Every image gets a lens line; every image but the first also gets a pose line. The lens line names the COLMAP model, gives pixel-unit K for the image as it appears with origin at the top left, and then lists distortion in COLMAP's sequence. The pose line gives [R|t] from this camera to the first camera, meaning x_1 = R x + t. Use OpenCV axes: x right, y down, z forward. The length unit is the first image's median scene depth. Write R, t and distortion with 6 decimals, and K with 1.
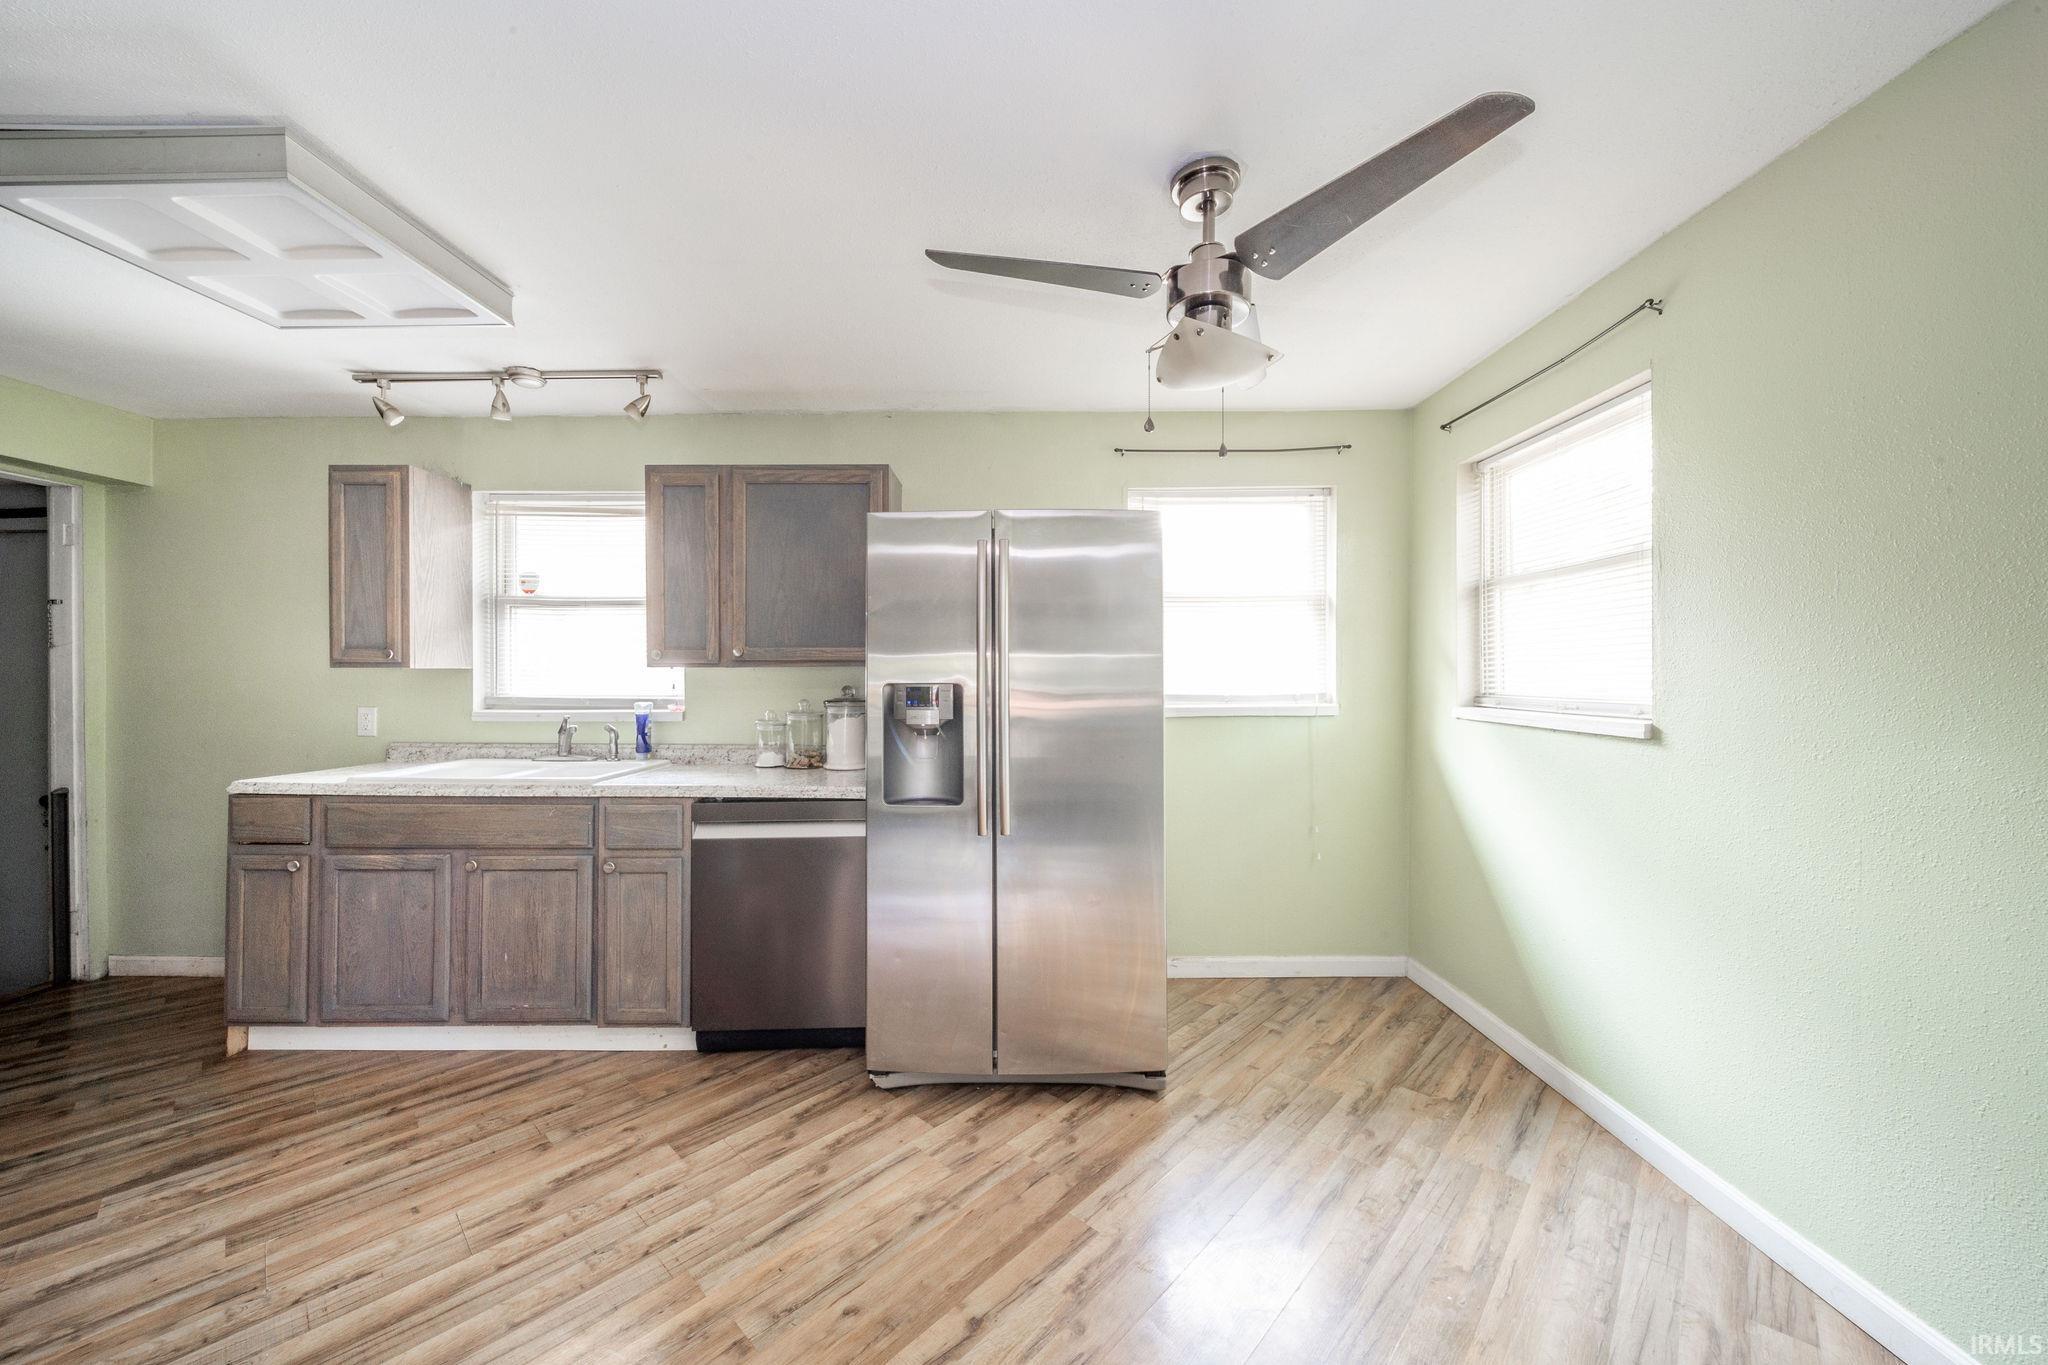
lens RADIAL K [[732.8, 0, 1021.3], [0, 732.8, 674.6], [0, 0, 1]] dist [0.001007, -0.002969]
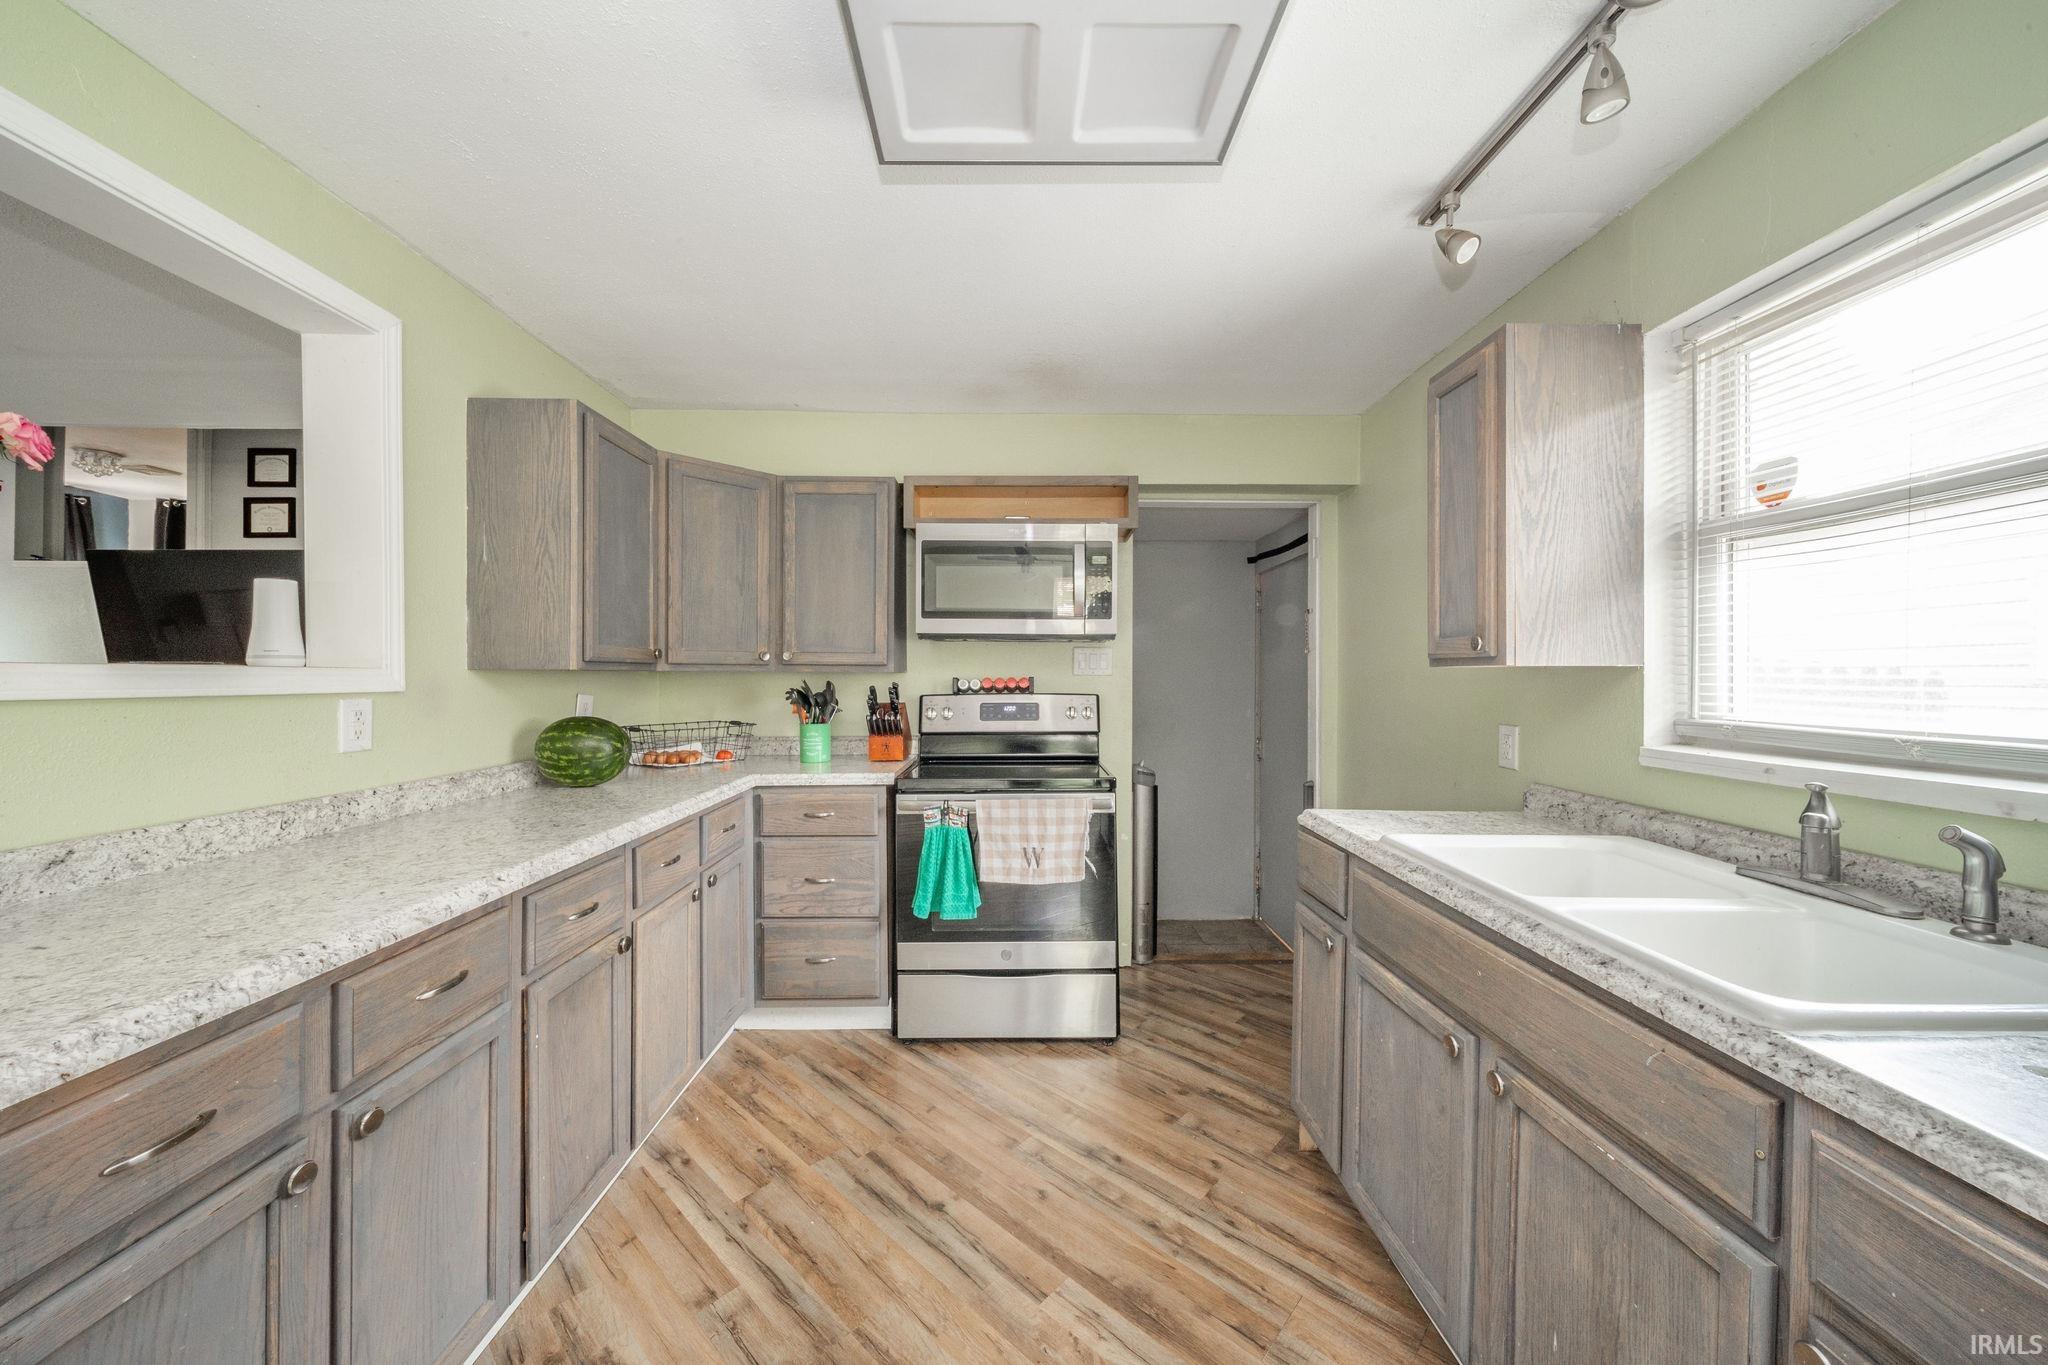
lens RADIAL K [[732.8, 0, 1021.3], [0, 732.8, 674.6], [0, 0, 1]] dist [0.001007, -0.002969]
pose [[0.020845, -0.002876, -0.999779, -0.234539], [-0.006051, 0.999977, -0.003003, 0.002402], [0.999764, 0.006112, 0.020827, 0.555509]]
